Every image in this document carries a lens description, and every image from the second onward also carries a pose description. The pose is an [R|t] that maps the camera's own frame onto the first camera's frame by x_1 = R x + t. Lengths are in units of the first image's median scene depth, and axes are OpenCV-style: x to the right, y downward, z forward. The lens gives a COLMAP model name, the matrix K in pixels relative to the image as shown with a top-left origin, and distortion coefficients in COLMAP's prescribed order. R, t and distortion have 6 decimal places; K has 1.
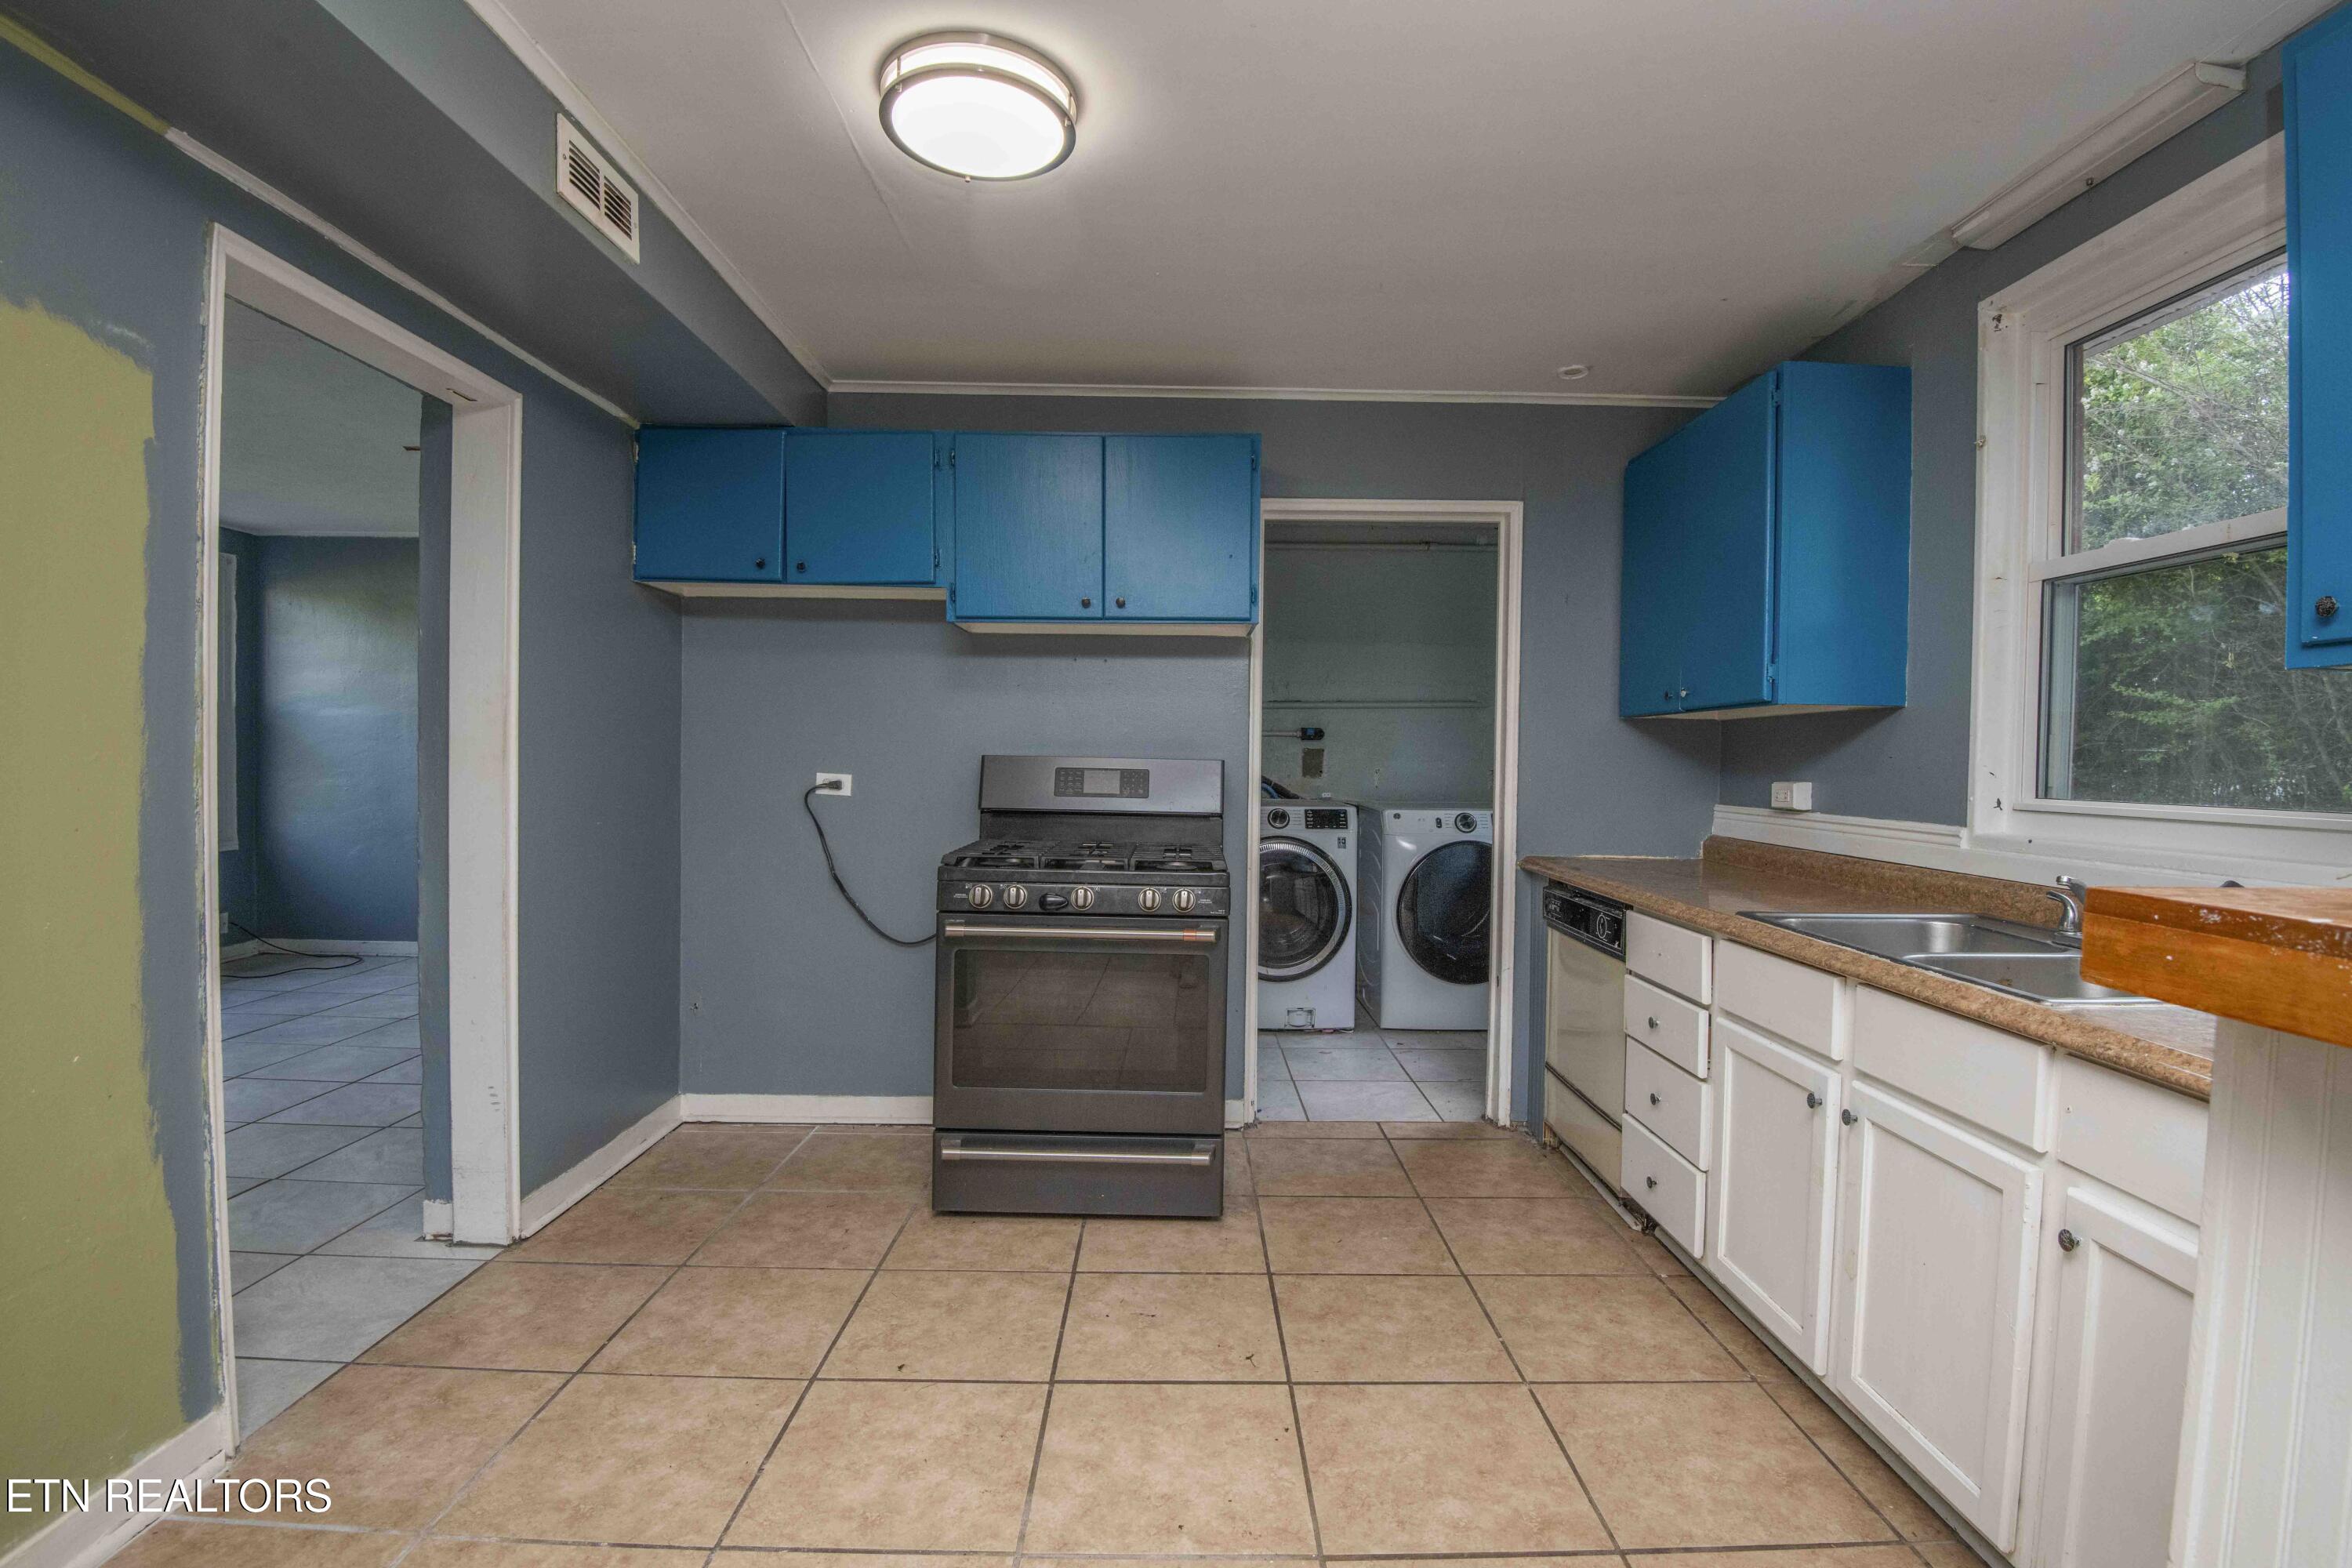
lens RADIAL K [[1086.7, 0, 1189.8], [0, 1086.7, 784.2], [0, 0, 1]] dist [-0.016561, -0.013347]
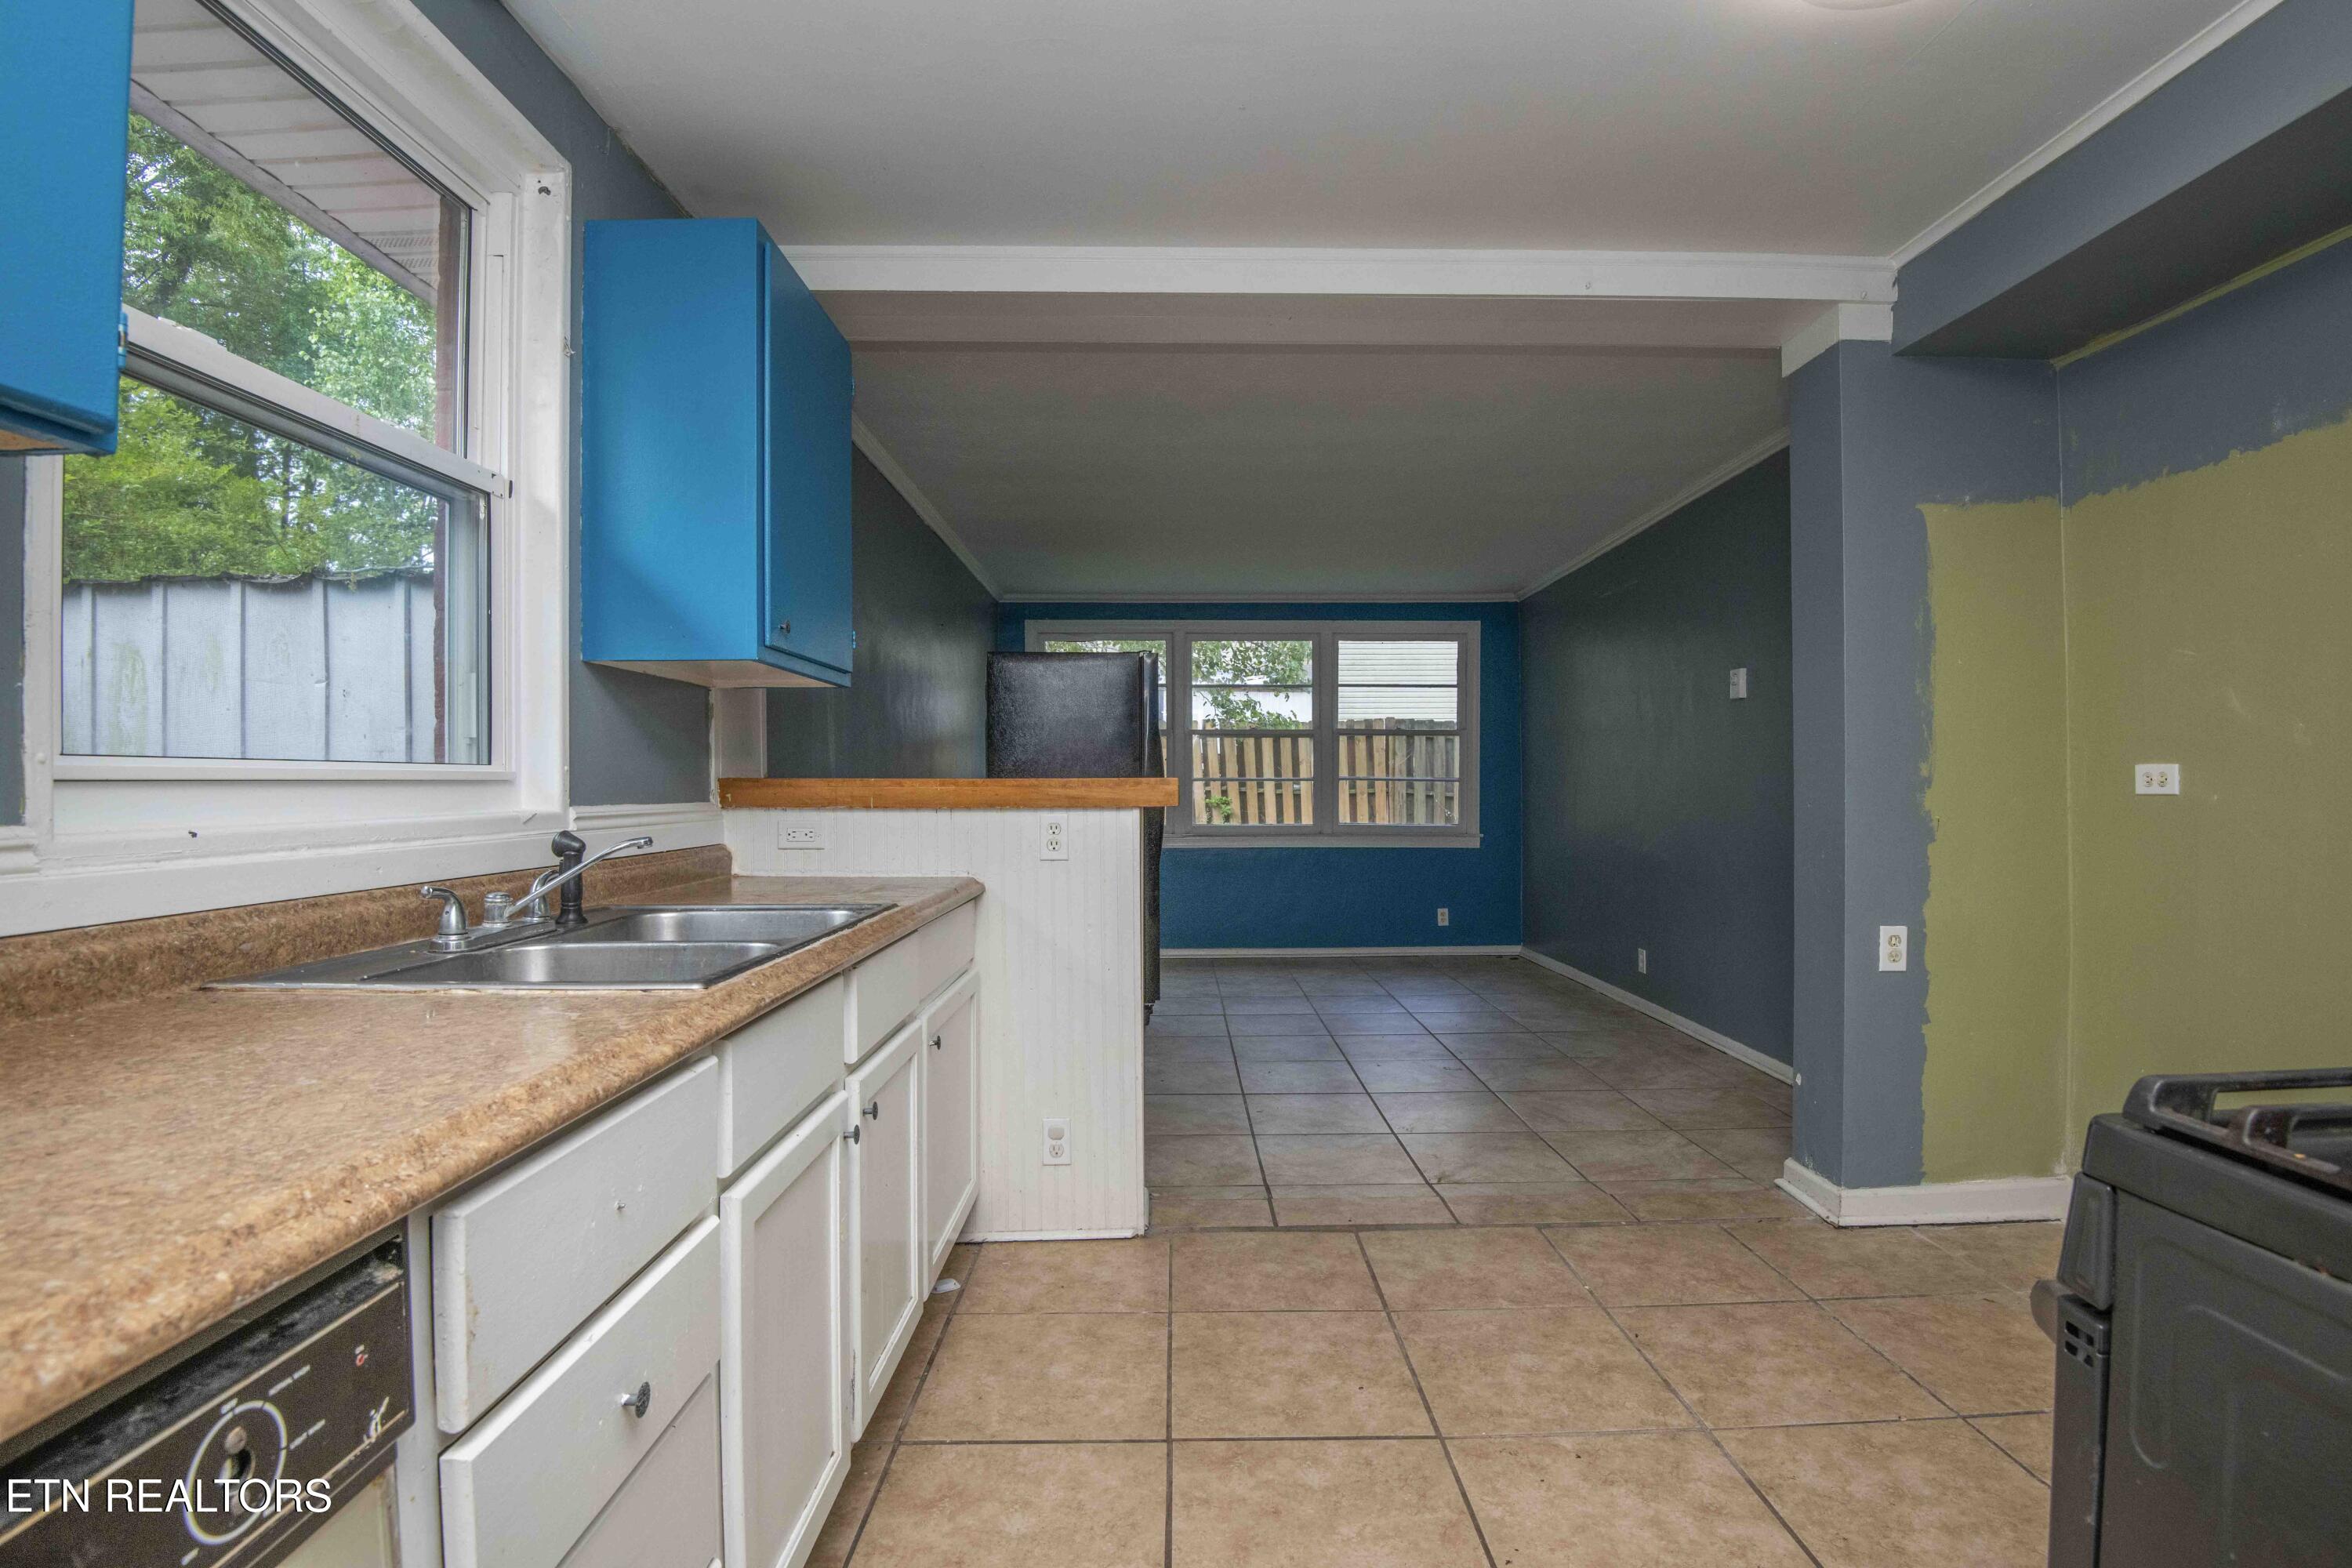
lens RADIAL K [[1086.7, 0, 1182.3], [0, 1086.7, 782.8], [0, 0, 1]] dist [-0.016561, -0.013347]
pose [[-0.999915, -0.009320, 0.009105, 0.228412], [-0.009080, 0.999617, 0.026146, 0.006968], [-0.009345, 0.026061, -0.999617, 1.240181]]
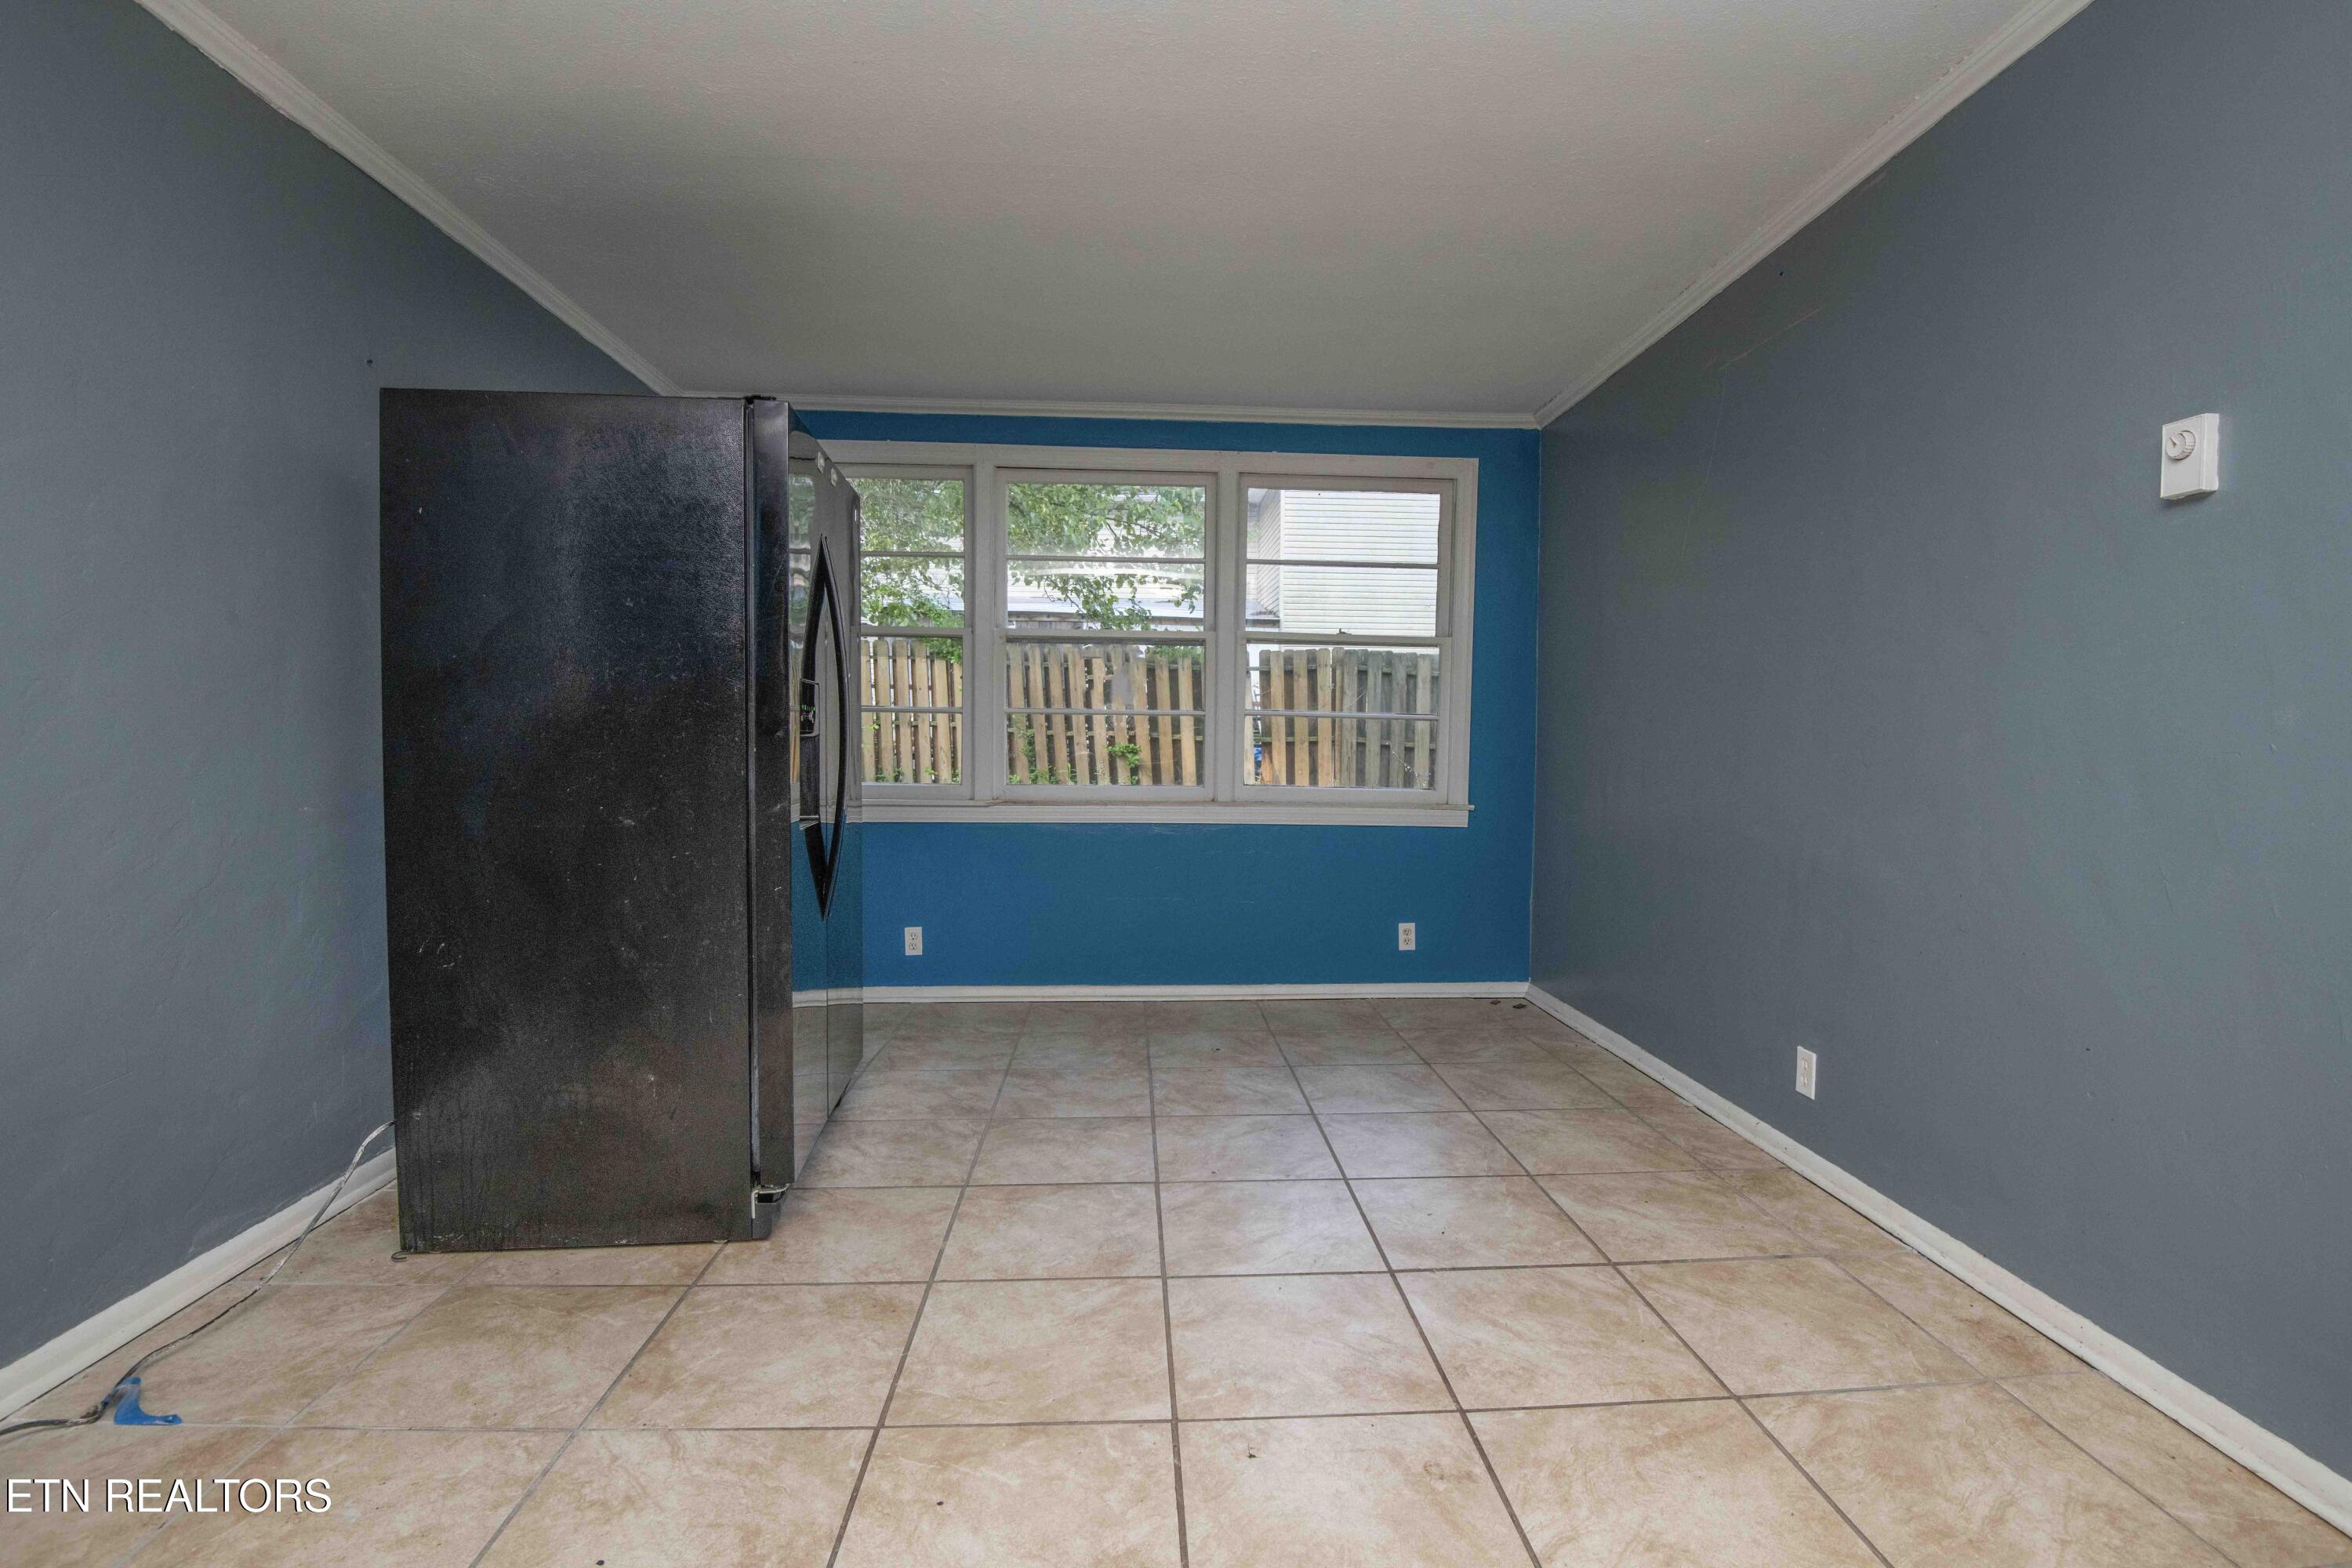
lens RADIAL K [[1086.7, 0, 1196.1], [0, 1086.7, 786.8], [0, 0, 1]] dist [-0.016561, -0.013347]
pose [[-0.998698, -0.021035, -0.046474, 0.022032], [-0.024463, 0.996924, 0.074462, 0.052921], [0.044765, 0.075502, -0.996140, 0.243074]]
